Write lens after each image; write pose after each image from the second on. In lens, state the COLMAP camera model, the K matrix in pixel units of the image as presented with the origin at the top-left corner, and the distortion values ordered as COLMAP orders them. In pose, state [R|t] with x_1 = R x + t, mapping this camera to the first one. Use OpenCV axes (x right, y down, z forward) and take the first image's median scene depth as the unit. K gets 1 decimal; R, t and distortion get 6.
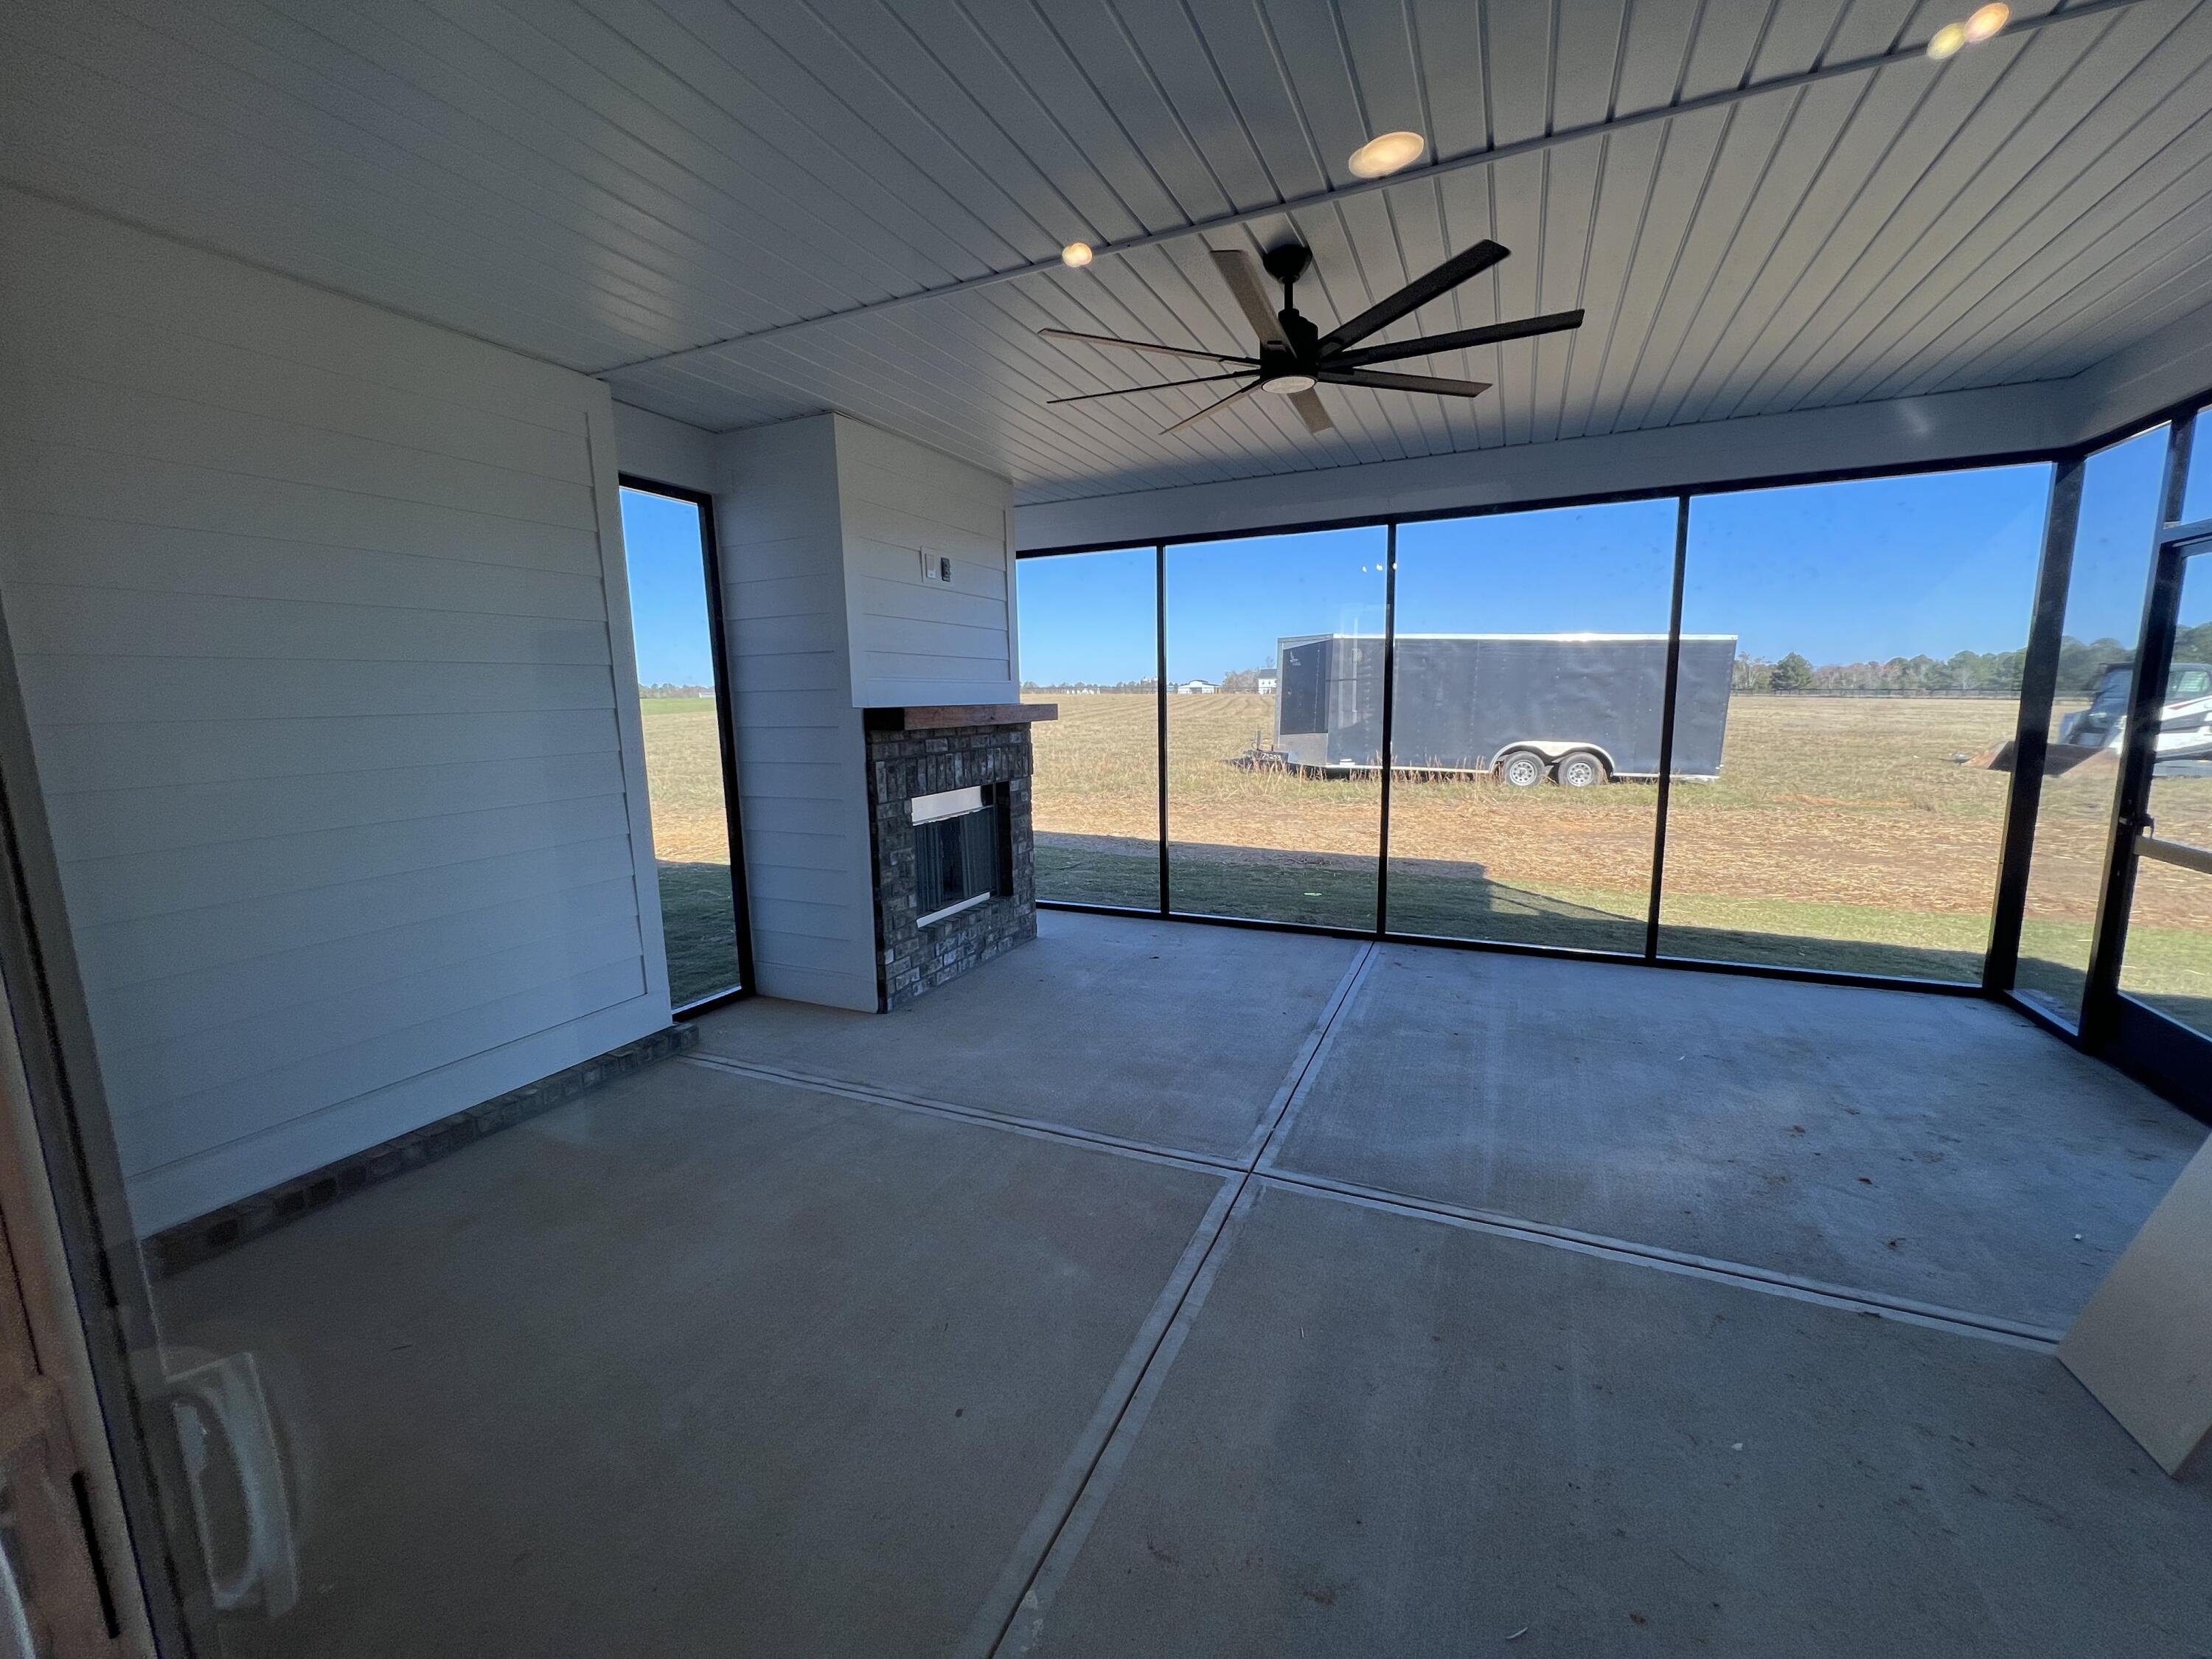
lens RADIAL K [[884.2, 0, 1104.5], [0, 884.2, 831.8], [0, 0, 1]] dist [-0.001499, 0.000169]
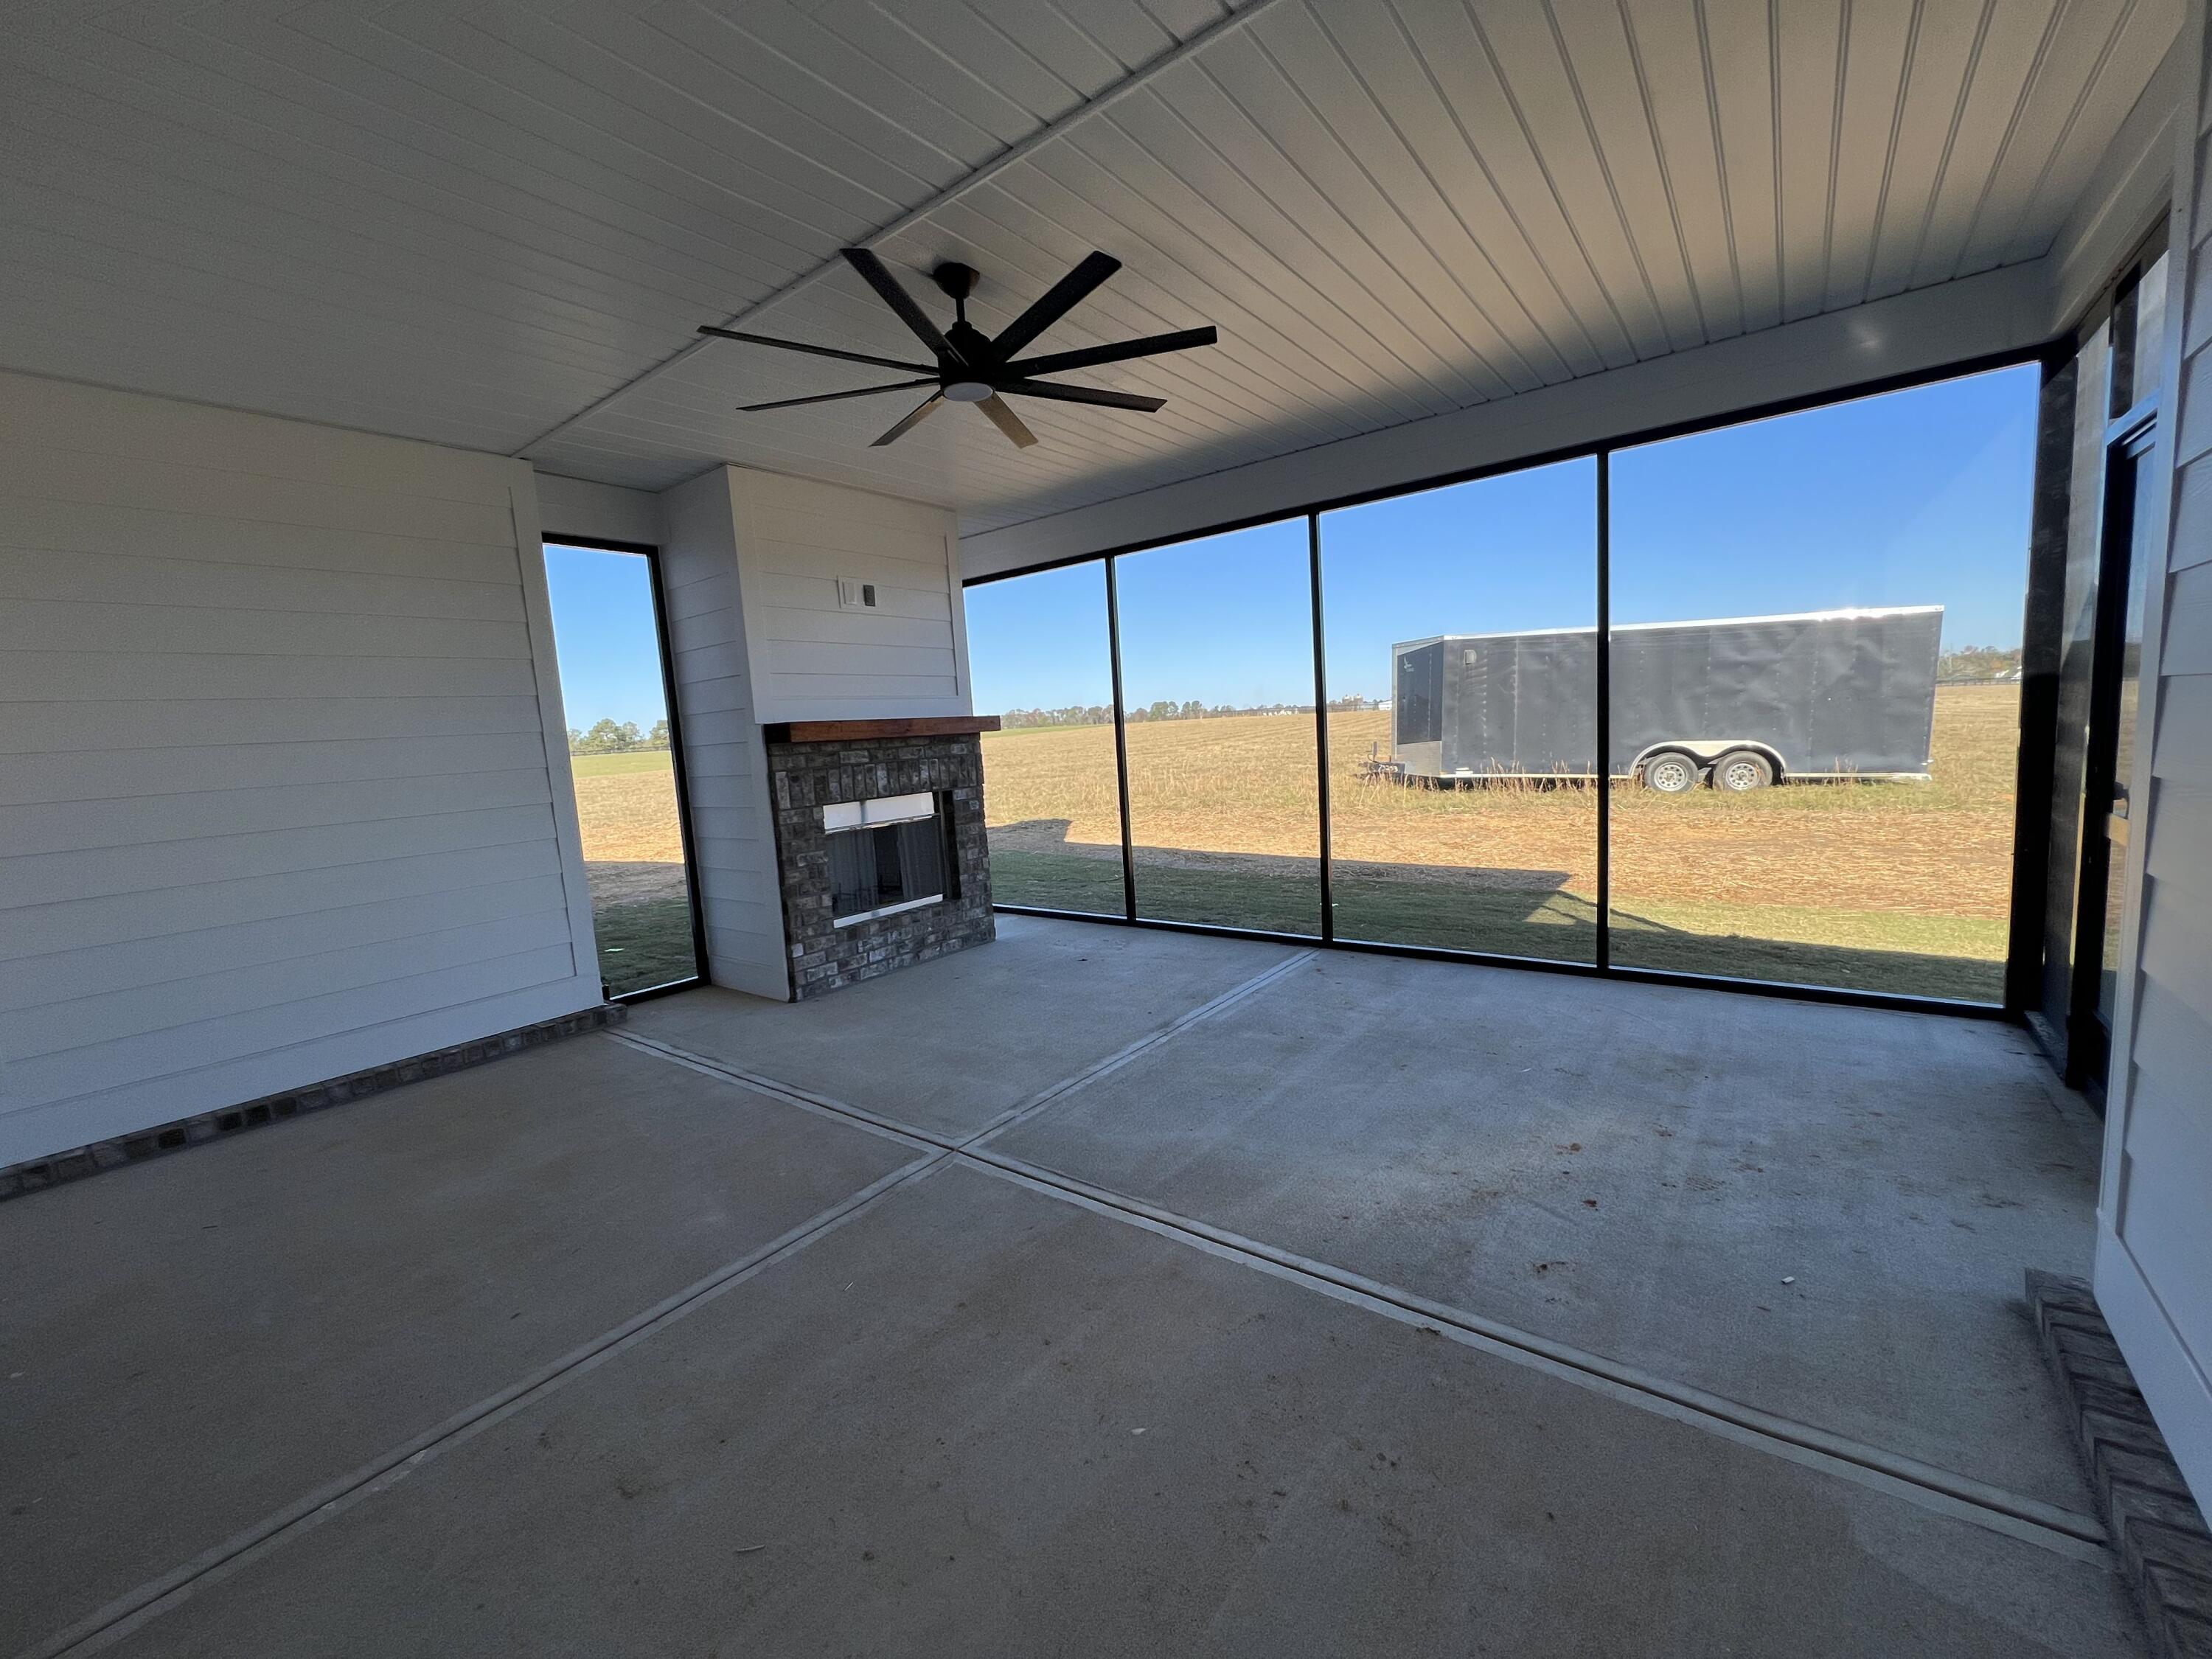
lens RADIAL K [[884.2, 0, 1099.8], [0, 884.2, 830.5], [0, 0, 1]] dist [-0.001499, 0.000169]
pose [[0.973877, -0.015858, -0.226522, 0.372465], [0.009157, 0.999490, -0.030605, 0.030406], [0.226892, 0.027731, 0.973525, 0.016593]]
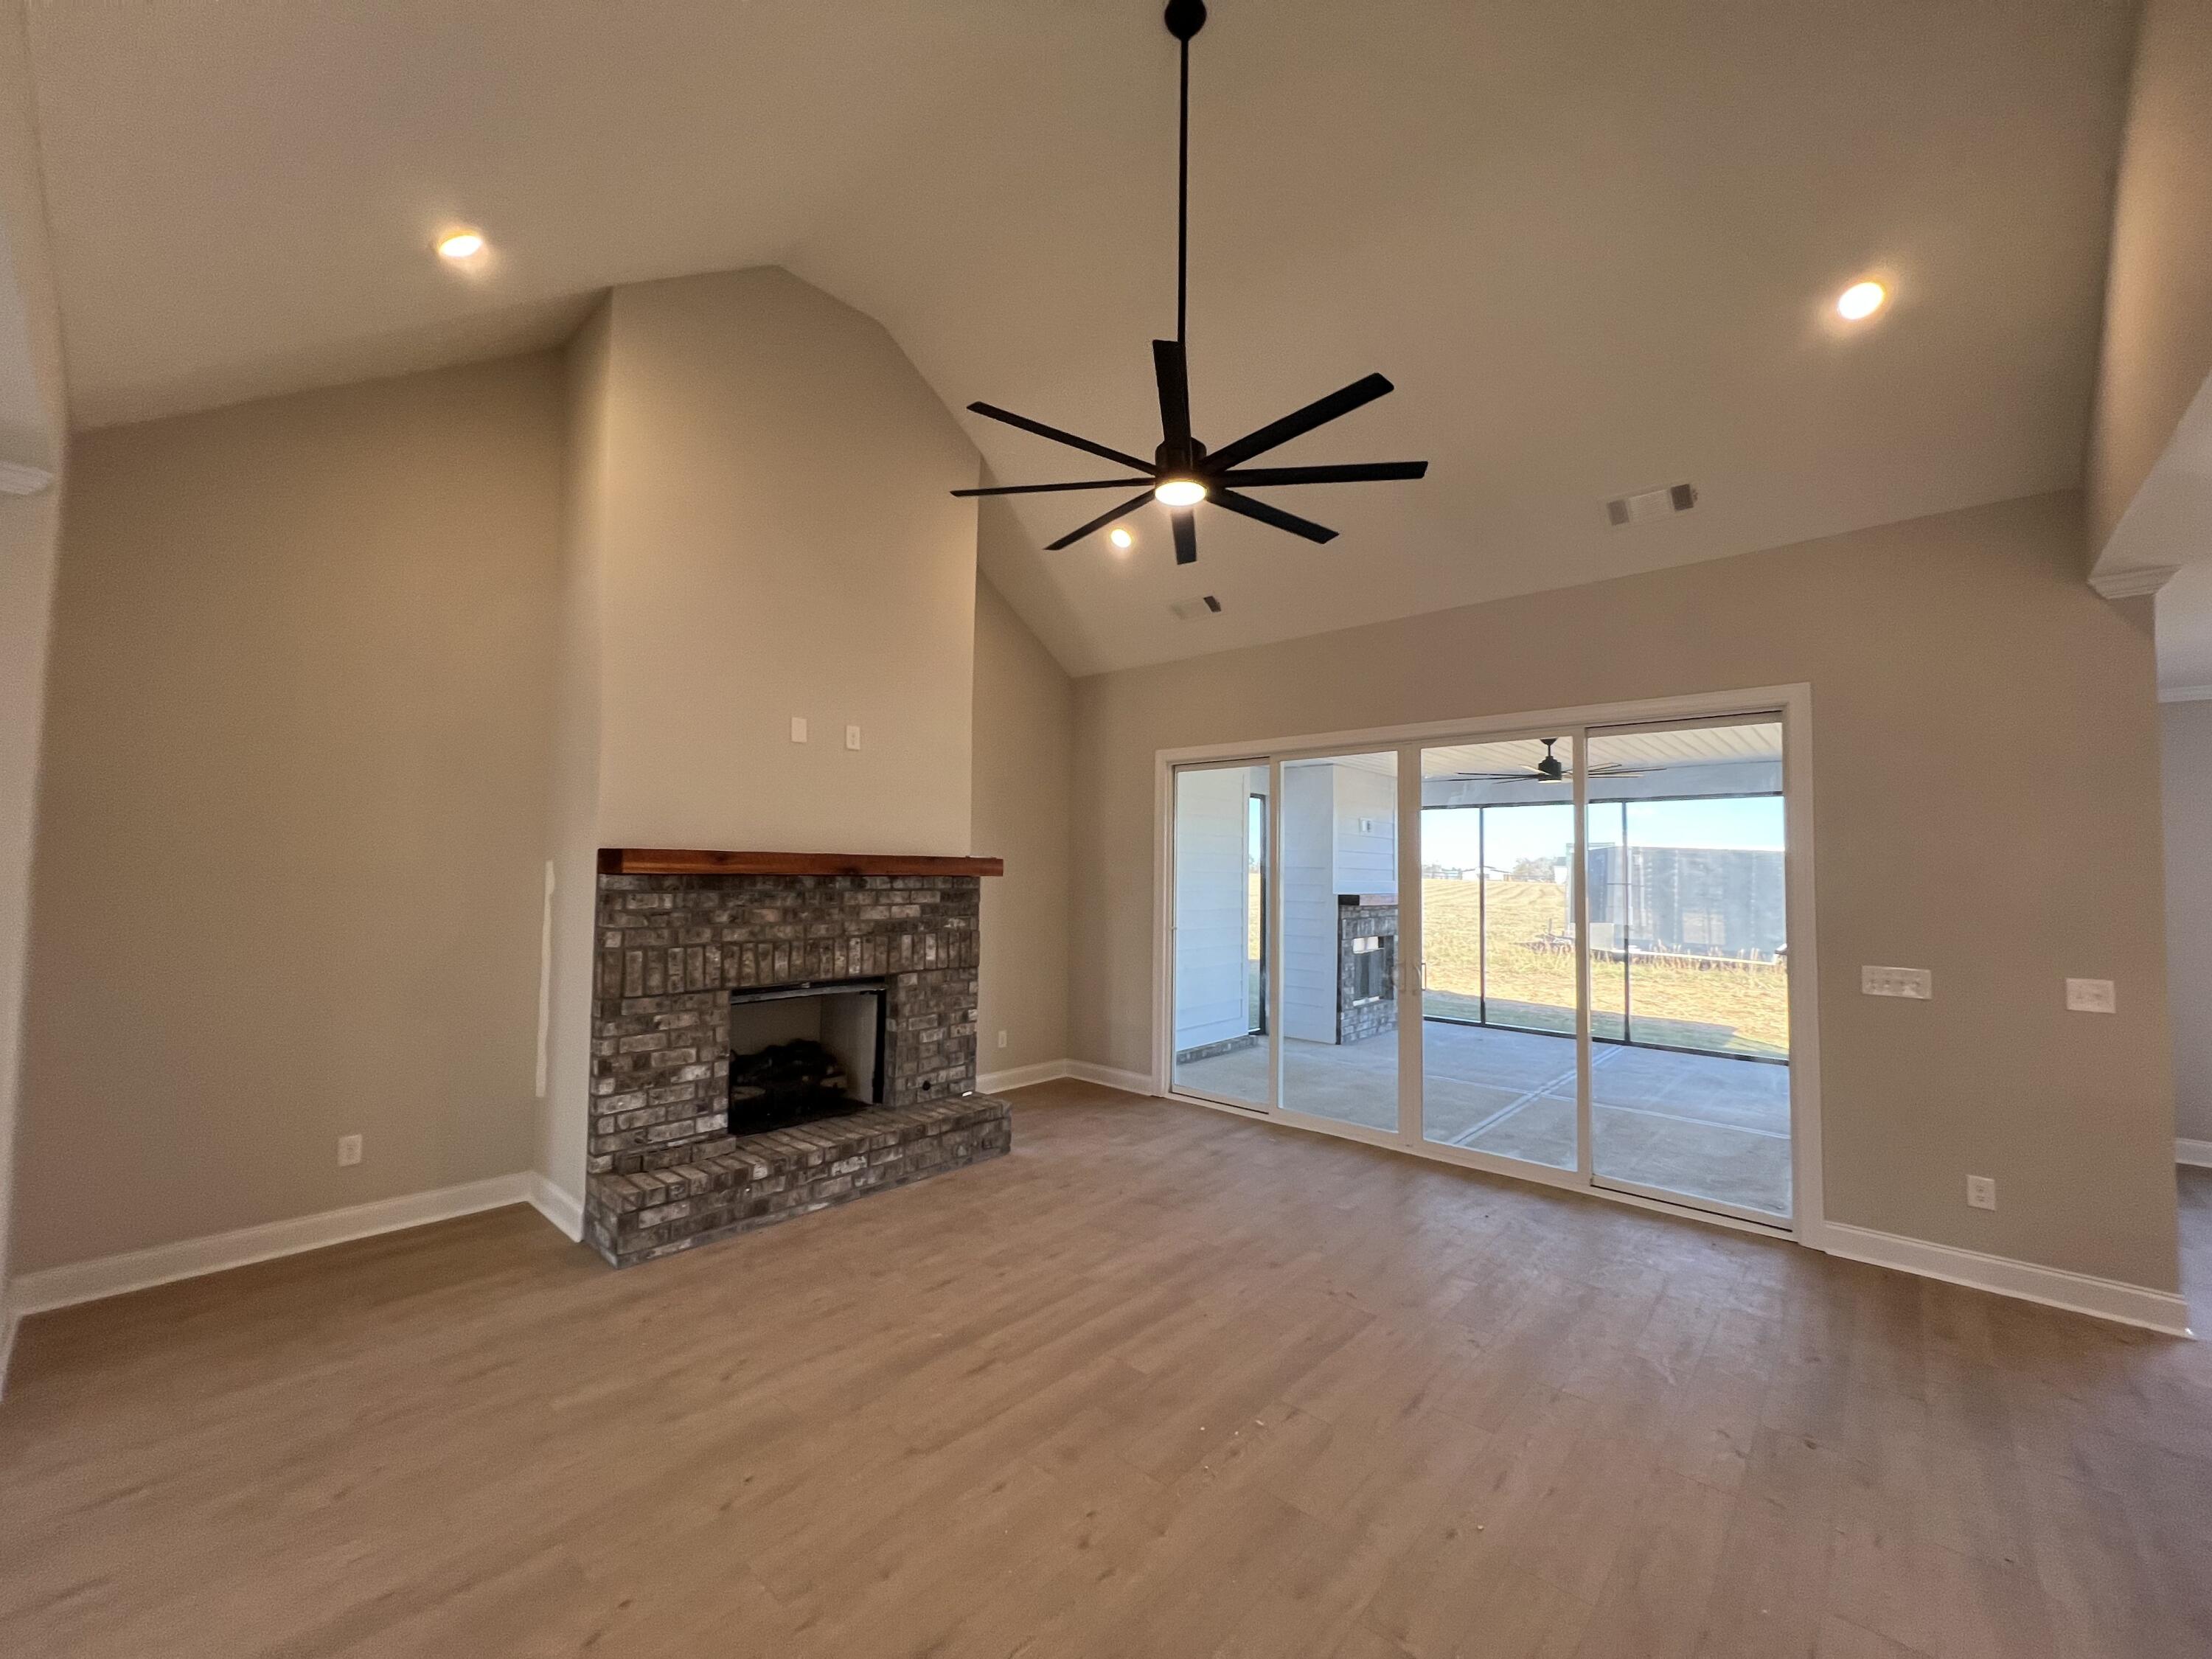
lens RADIAL K [[879.5, 0, 1109.2], [0, 879.5, 837.2], [0, 0, 1]] dist [0.000128, -0.000051]
pose [[0.955098, 0.022519, -0.295432, -0.169025], [-0.079105, 0.980294, -0.181016, 0.147031], [0.285534, 0.196258, 0.938058, -1.129761]]
